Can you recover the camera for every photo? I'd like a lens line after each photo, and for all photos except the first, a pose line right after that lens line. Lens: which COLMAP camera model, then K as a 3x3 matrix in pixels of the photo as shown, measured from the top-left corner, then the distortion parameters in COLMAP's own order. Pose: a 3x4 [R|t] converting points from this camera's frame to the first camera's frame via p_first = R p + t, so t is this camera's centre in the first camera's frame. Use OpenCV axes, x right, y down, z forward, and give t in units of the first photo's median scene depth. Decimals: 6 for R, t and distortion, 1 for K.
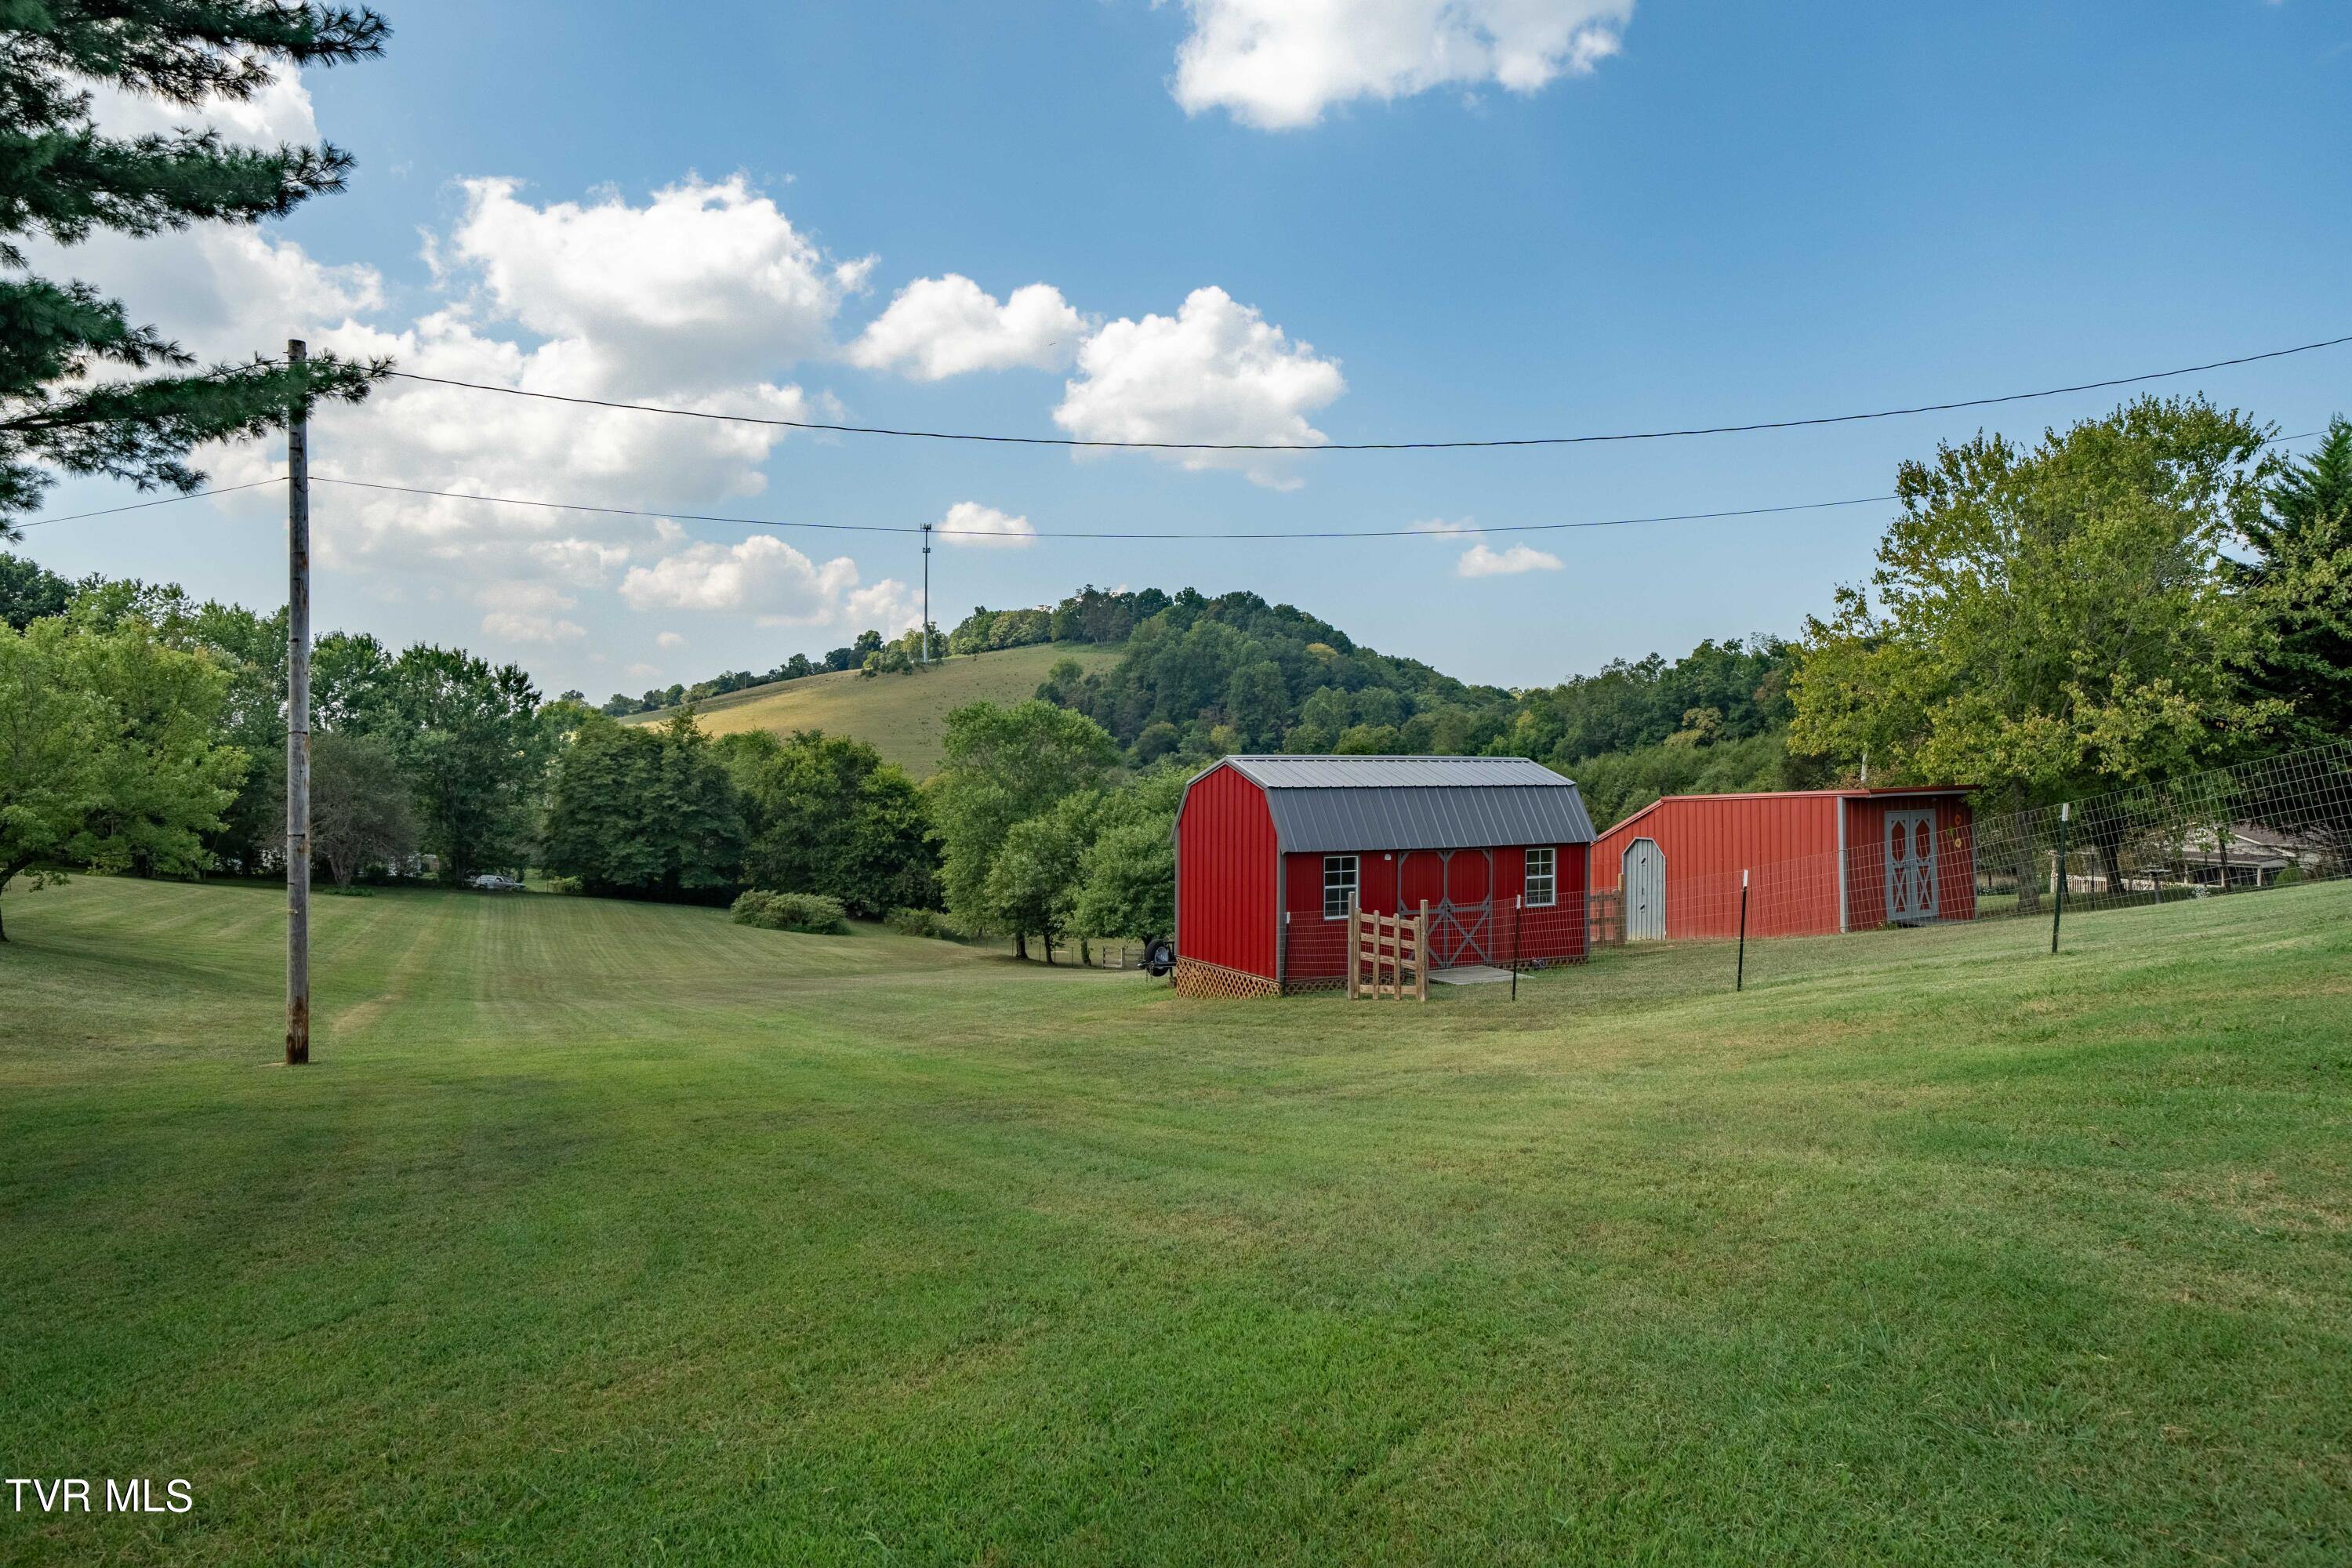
lens RADIAL K [[1446.5, 0, 1166.7], [0, 1446.5, 768.5], [0, 0, 1]] dist [0.002406, -0.002898]
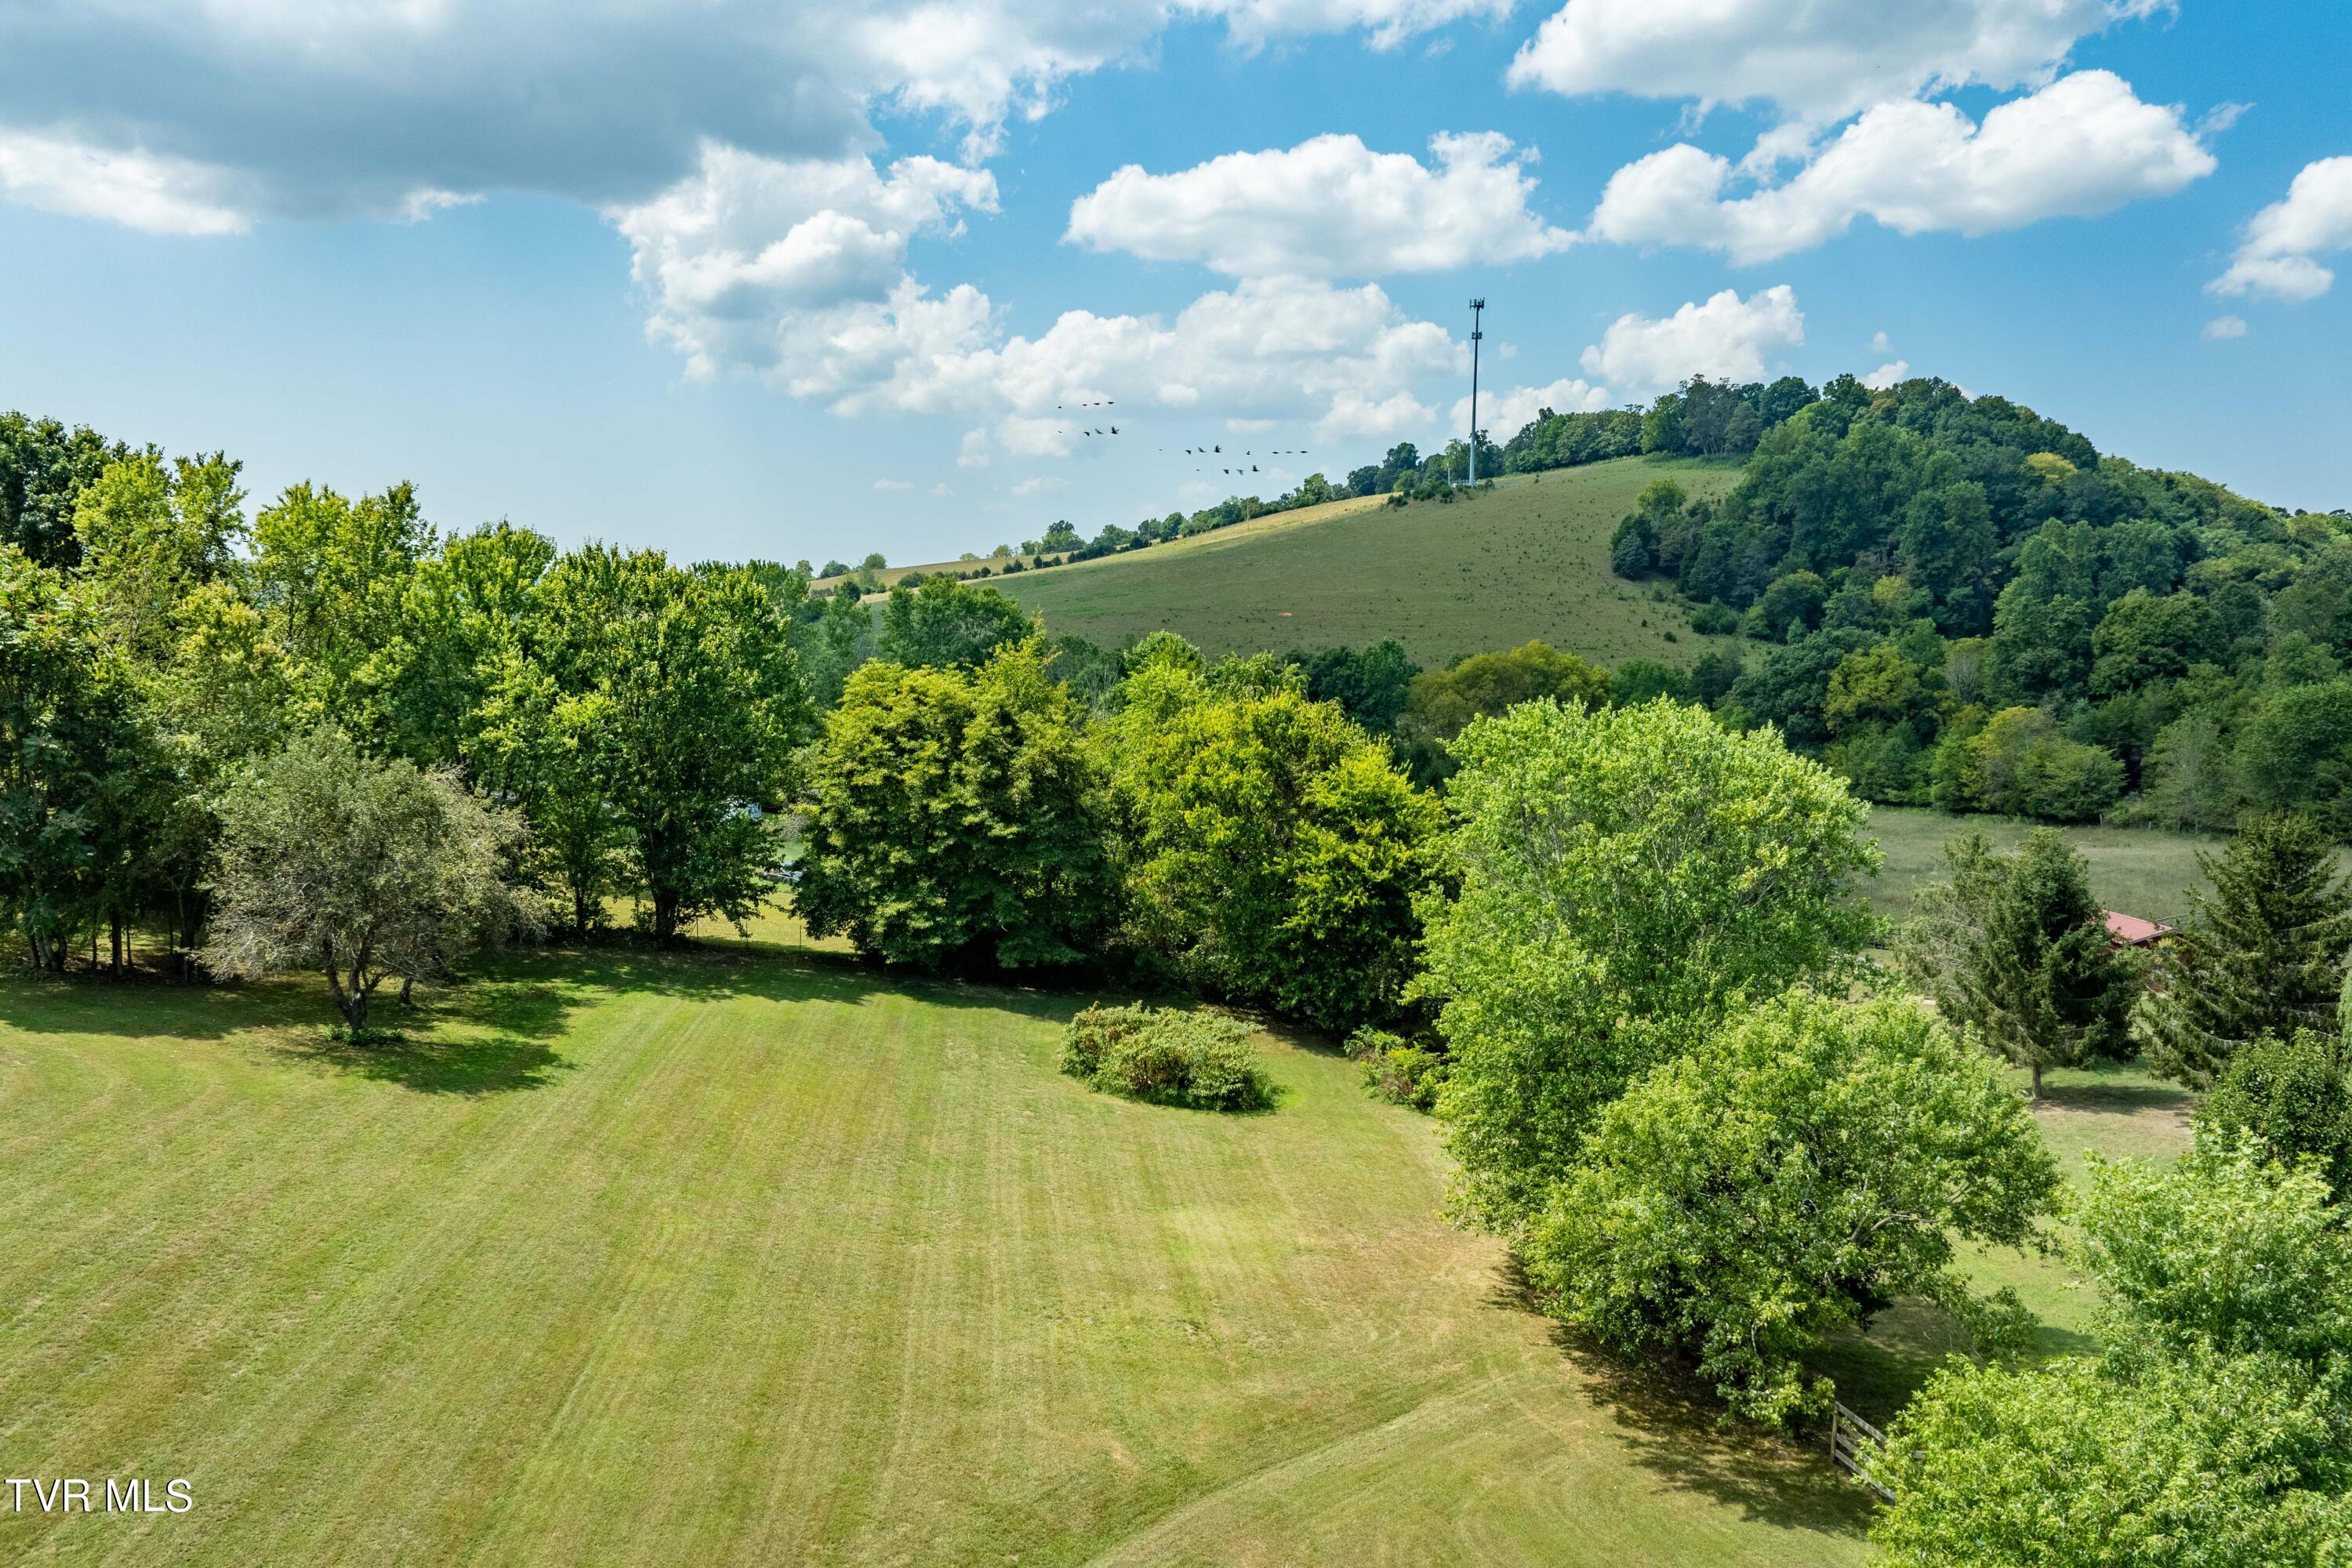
lens RADIAL K [[1704.1, 0, 1159.9], [0, 1704.1, 815.6], [0, 0, 1]] dist [-0.035972, -0.002507]
pose [[0.940425, 0.048076, -0.336585, -0.013346], [-0.005341, 0.991919, 0.126759, -0.016753], [0.339959, -0.117410, 0.933082, 0.105820]]
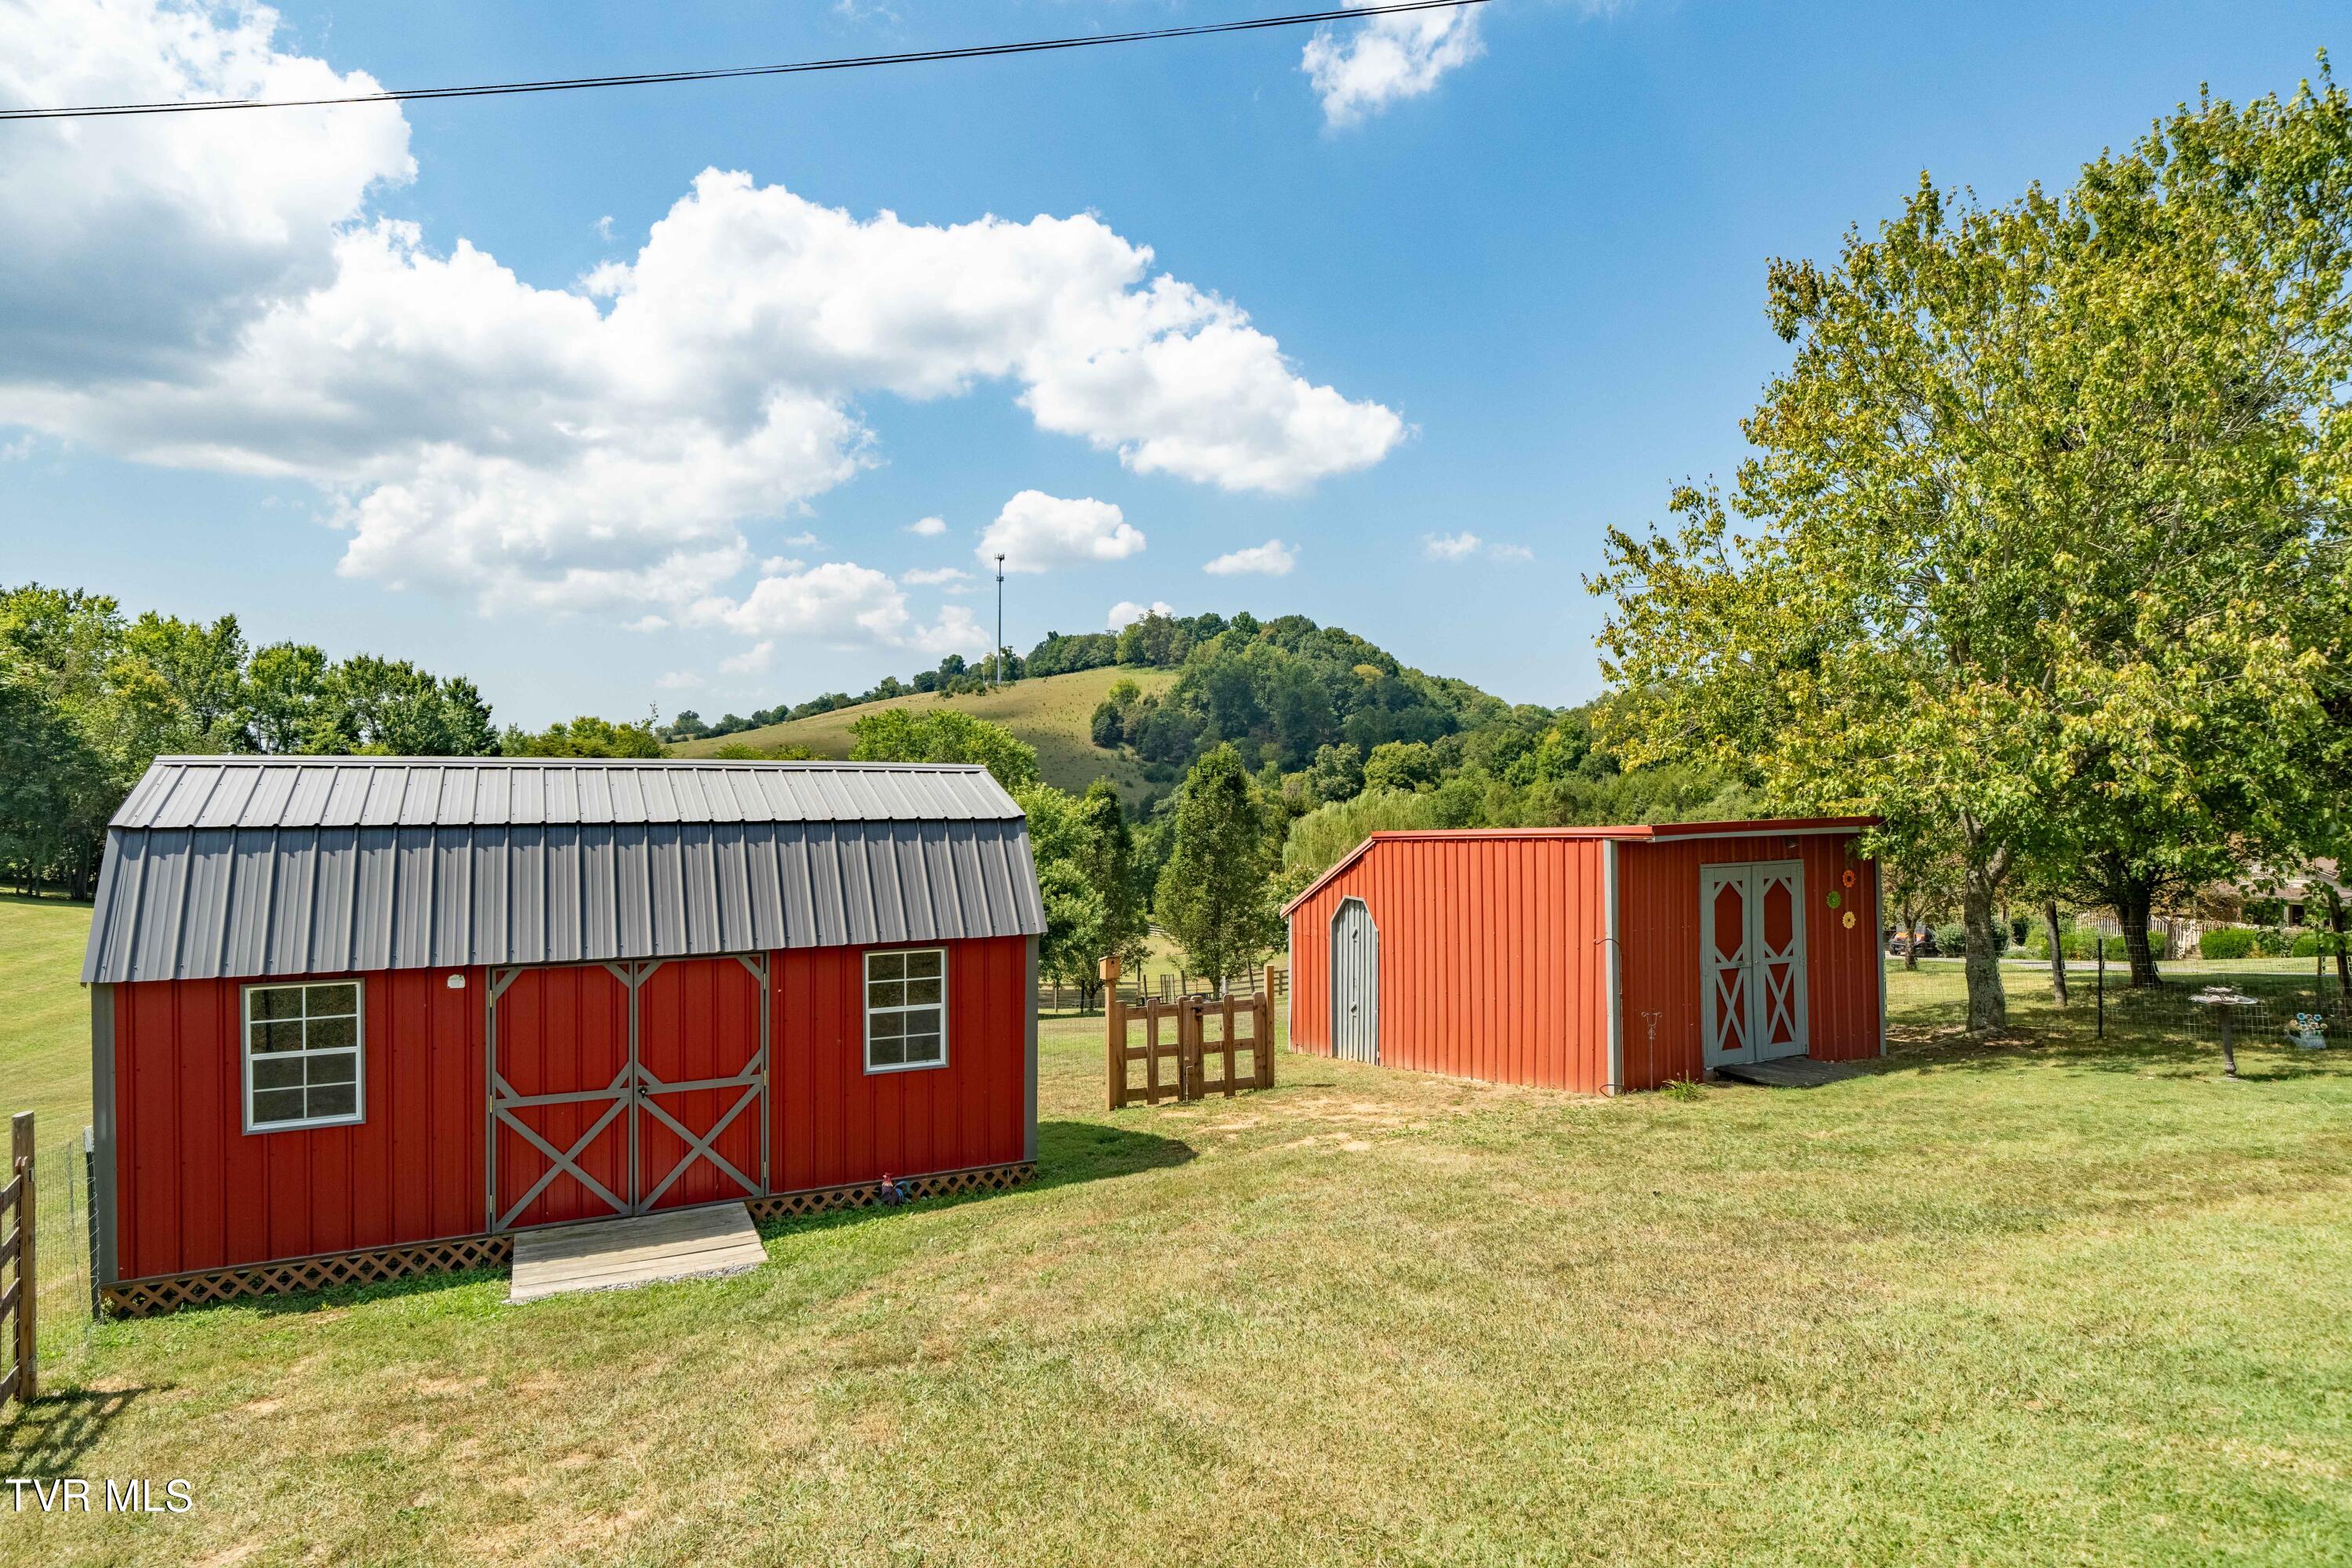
lens RADIAL K [[1326.3, 0, 1170.3], [0, 1326.3, 805.2], [0, 0, 1]] dist [-0.001724, -0.002425]
pose [[0.998273, 0.002732, -0.058680, 0.022380], [-0.001780, 0.999866, 0.016284, -0.000046], [0.058717, -0.016152, 0.998144, 0.033712]]
